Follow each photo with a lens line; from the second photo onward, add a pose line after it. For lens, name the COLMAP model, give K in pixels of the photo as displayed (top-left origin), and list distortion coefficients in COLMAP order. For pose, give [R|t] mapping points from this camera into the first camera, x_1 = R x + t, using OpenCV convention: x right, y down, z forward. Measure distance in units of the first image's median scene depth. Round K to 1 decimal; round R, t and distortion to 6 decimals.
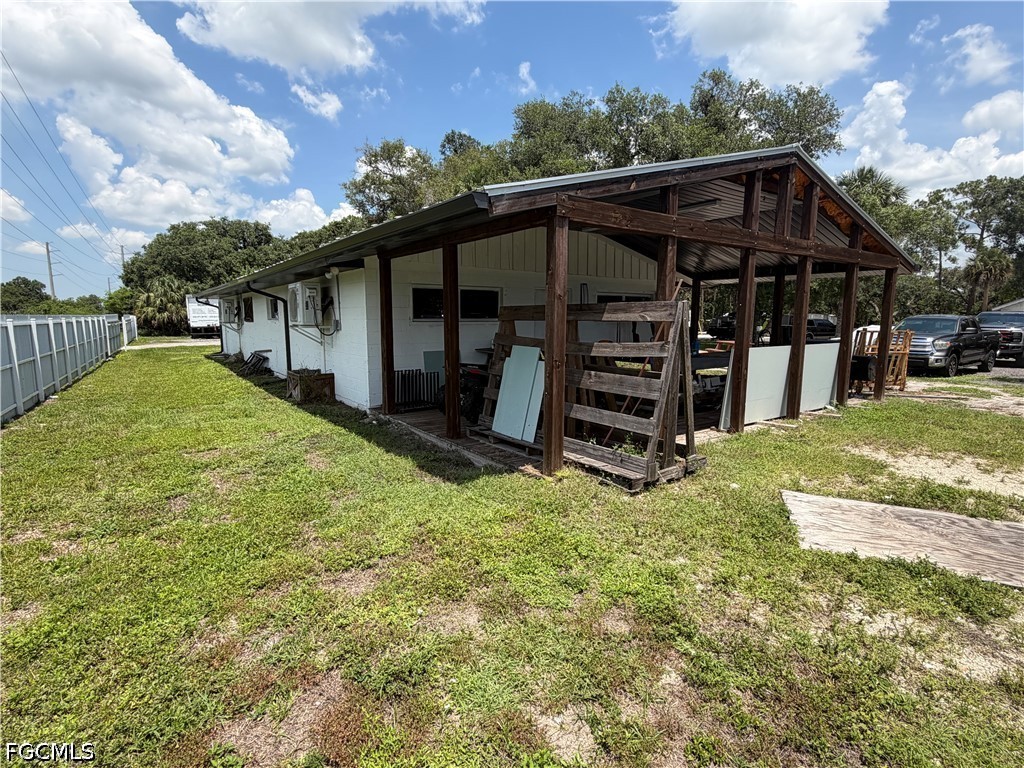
lens RADIAL K [[519.5, 0, 508.8], [0, 519.5, 386.6], [0, 0, 1]] dist [-0.002519, -0.001014]
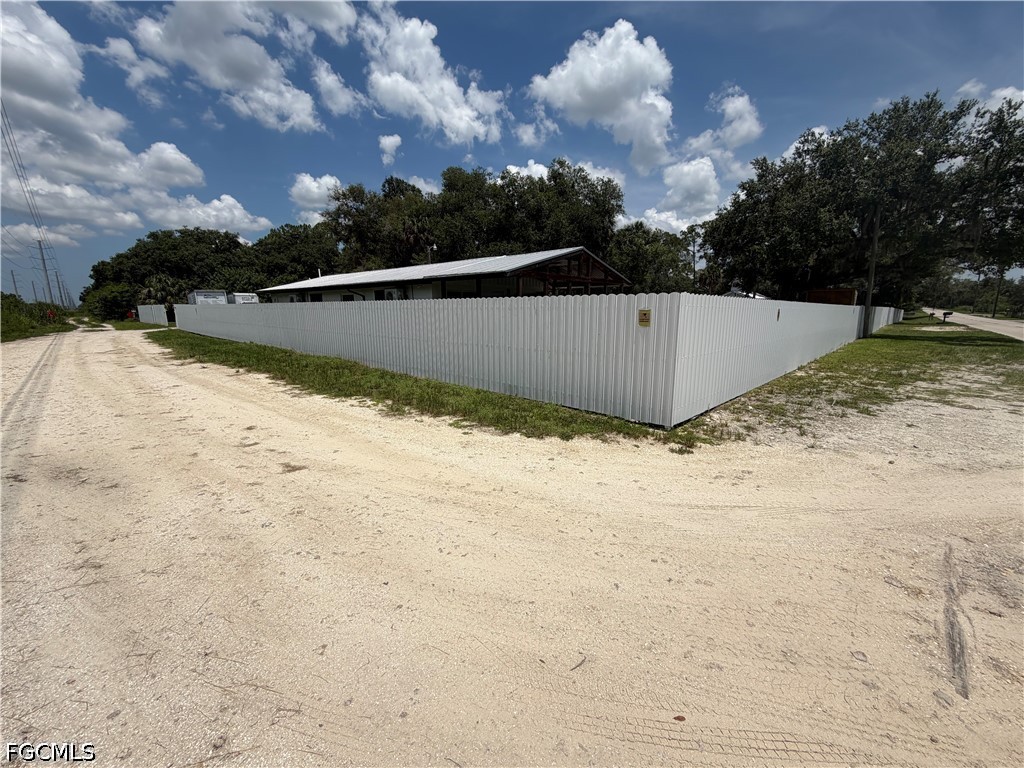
lens RADIAL K [[407.3, 0, 510.1], [0, 407.3, 381.2], [0, 0, 1]] dist [0.002439, -0.000981]
pose [[0.971945, -0.049264, 0.229992, -0.384309], [0.038016, 0.997866, 0.053086, 0.161855], [-0.232116, -0.042853, 0.971744, -1.066179]]
